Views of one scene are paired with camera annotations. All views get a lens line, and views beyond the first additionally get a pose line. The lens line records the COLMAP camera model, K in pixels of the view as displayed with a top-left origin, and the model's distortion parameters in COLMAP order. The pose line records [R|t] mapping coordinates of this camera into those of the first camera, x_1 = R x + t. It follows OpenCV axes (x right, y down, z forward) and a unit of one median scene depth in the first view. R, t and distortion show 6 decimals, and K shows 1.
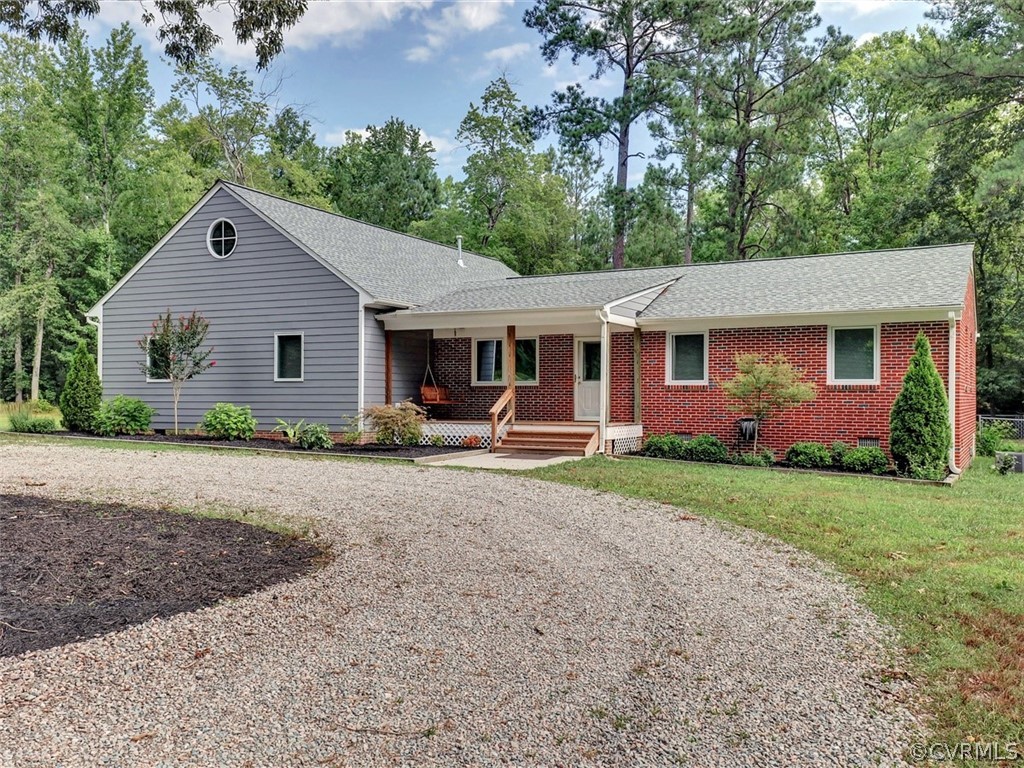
lens RADIAL K [[892.6, 0, 512.0], [0, 892.6, 384.0], [0, 0, 1]] dist [0.093875, -0.003175]
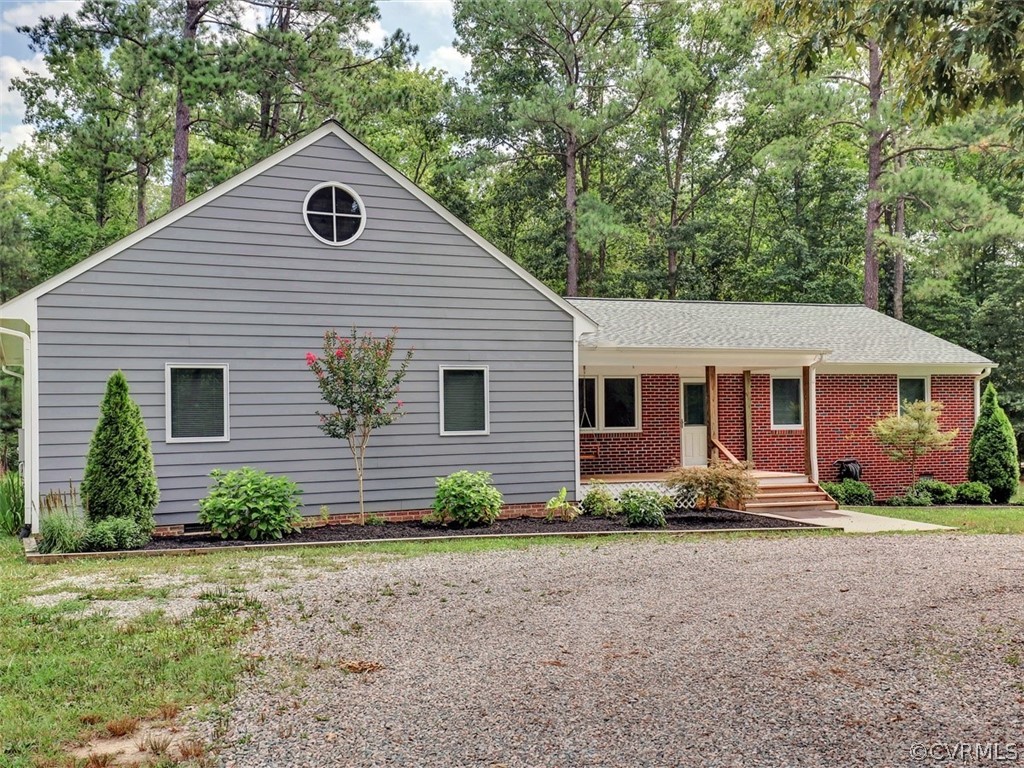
lens RADIAL K [[1089.7, 0, 512.0], [0, 1089.7, 384.0], [0, 0, 1]] dist [0.208802, -0.011895]
pose [[0.631938, 0.009984, 0.774955, -0.887636], [0.006686, 0.999810, -0.018334, -0.027210], [-0.774990, 0.016767, 0.631751, 0.433832]]
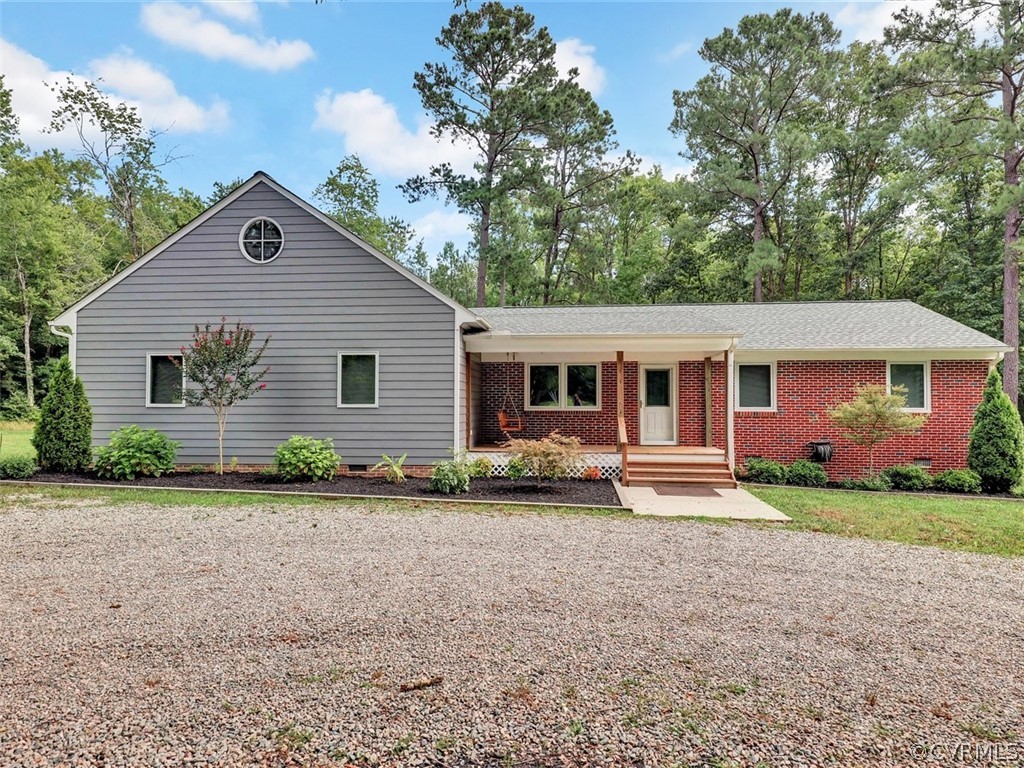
lens RADIAL K [[610.5, 0, 512.0], [0, 610.5, 384.0], [0, 0, 1]] dist [0.038501, -0.030607]
pose [[0.931212, 0.012732, 0.364256, -0.326541], [-0.004758, 0.999729, -0.022779, -0.013044], [-0.364447, 0.019479, 0.931020, 0.391269]]
